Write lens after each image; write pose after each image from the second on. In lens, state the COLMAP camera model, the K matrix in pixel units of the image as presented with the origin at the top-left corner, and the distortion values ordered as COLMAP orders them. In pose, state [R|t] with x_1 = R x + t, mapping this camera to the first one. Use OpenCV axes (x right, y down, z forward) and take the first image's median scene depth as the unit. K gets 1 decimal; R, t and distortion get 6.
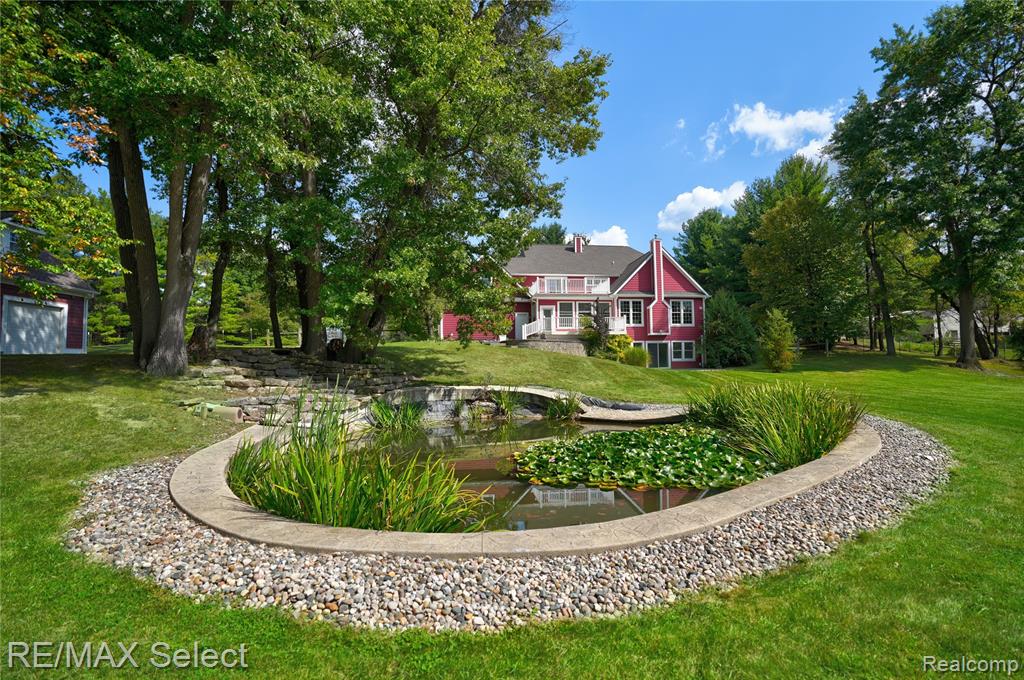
lens RADIAL K [[491.1, 0, 512.7], [0, 491.1, 339.9], [0, 0, 1]] dist [-0.003122, -0.000258]
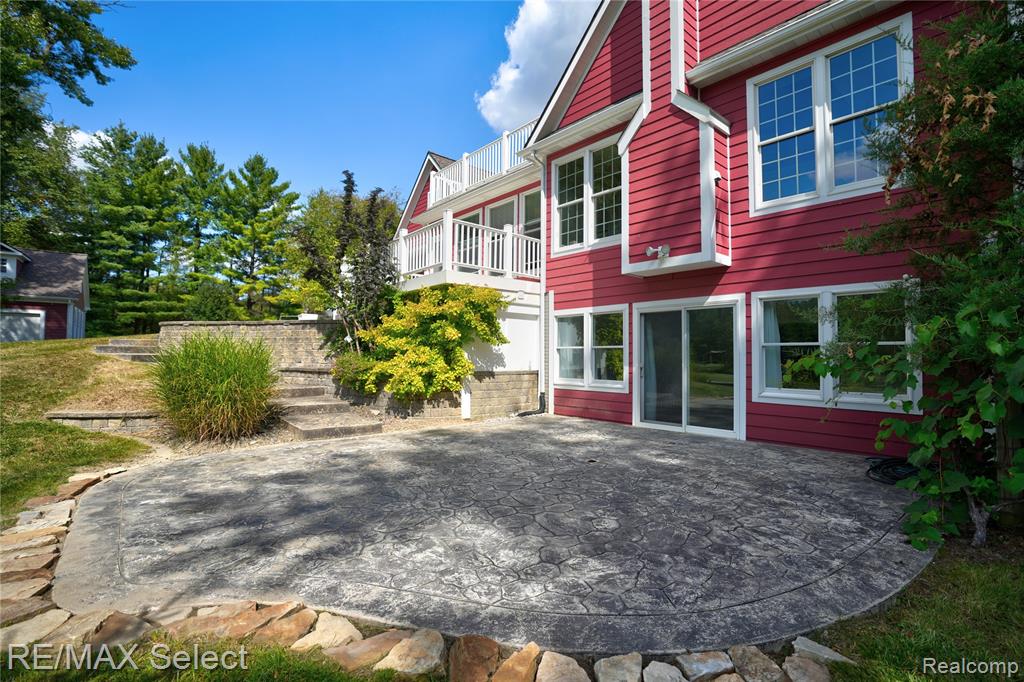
lens RADIAL K [[478.6, 0, 507.7], [0, 478.6, 322.9], [0, 0, 1]] dist [-0.017950, 0.001195]
pose [[0.554613, -0.036869, -0.831291, 0.427162], [0.036616, 0.999132, -0.019884, 0.013816], [0.831302, -0.019410, 0.555481, 0.828125]]
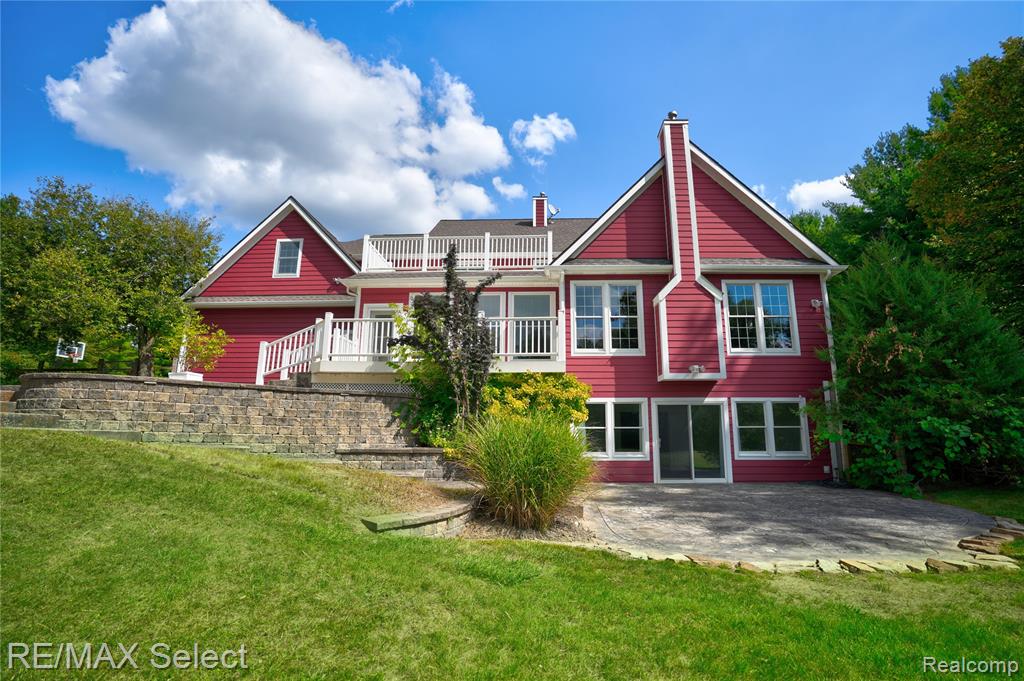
lens RADIAL K [[478.6, 0, 517.0], [0, 478.6, 345.3], [0, 0, 1]] dist [-0.017950, 0.001195]
pose [[0.987746, -0.014135, -0.155431, 0.231585], [-0.006341, 0.991434, -0.130456, 0.009858], [0.155943, 0.129843, 0.979195, 0.657049]]
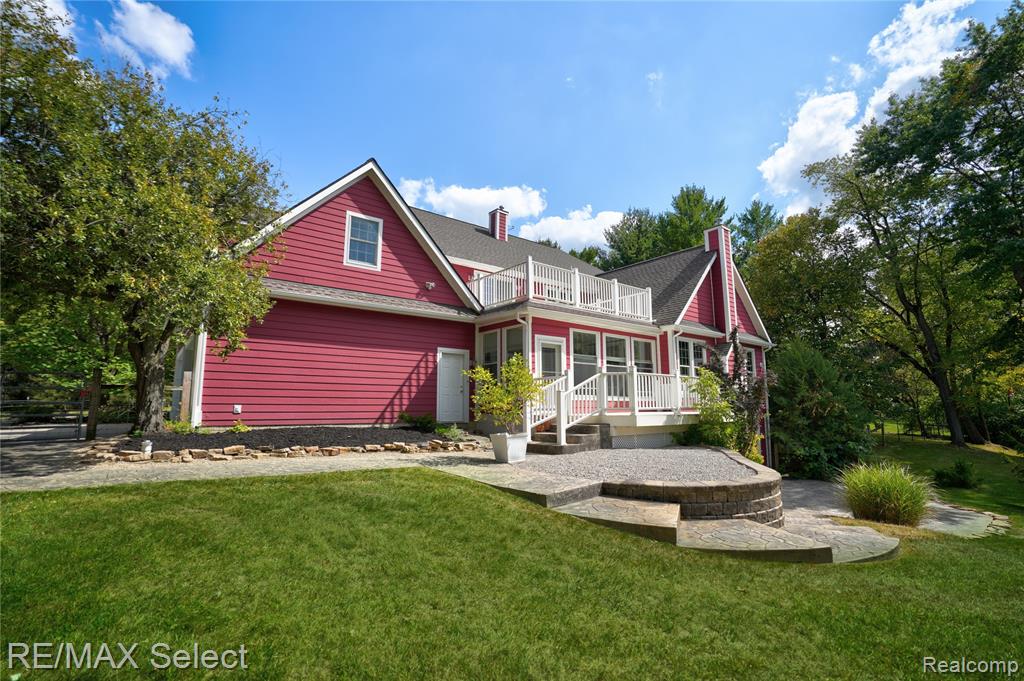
lens RADIAL K [[478.6, 0, 515.9], [0, 478.6, 339.8], [0, 0, 1]] dist [-0.017950, 0.001195]
pose [[0.826575, 0.085636, 0.556273, -0.144991], [-0.026038, 0.993117, -0.114197, -0.027018], [-0.562224, 0.079908, 0.823116, 0.728327]]
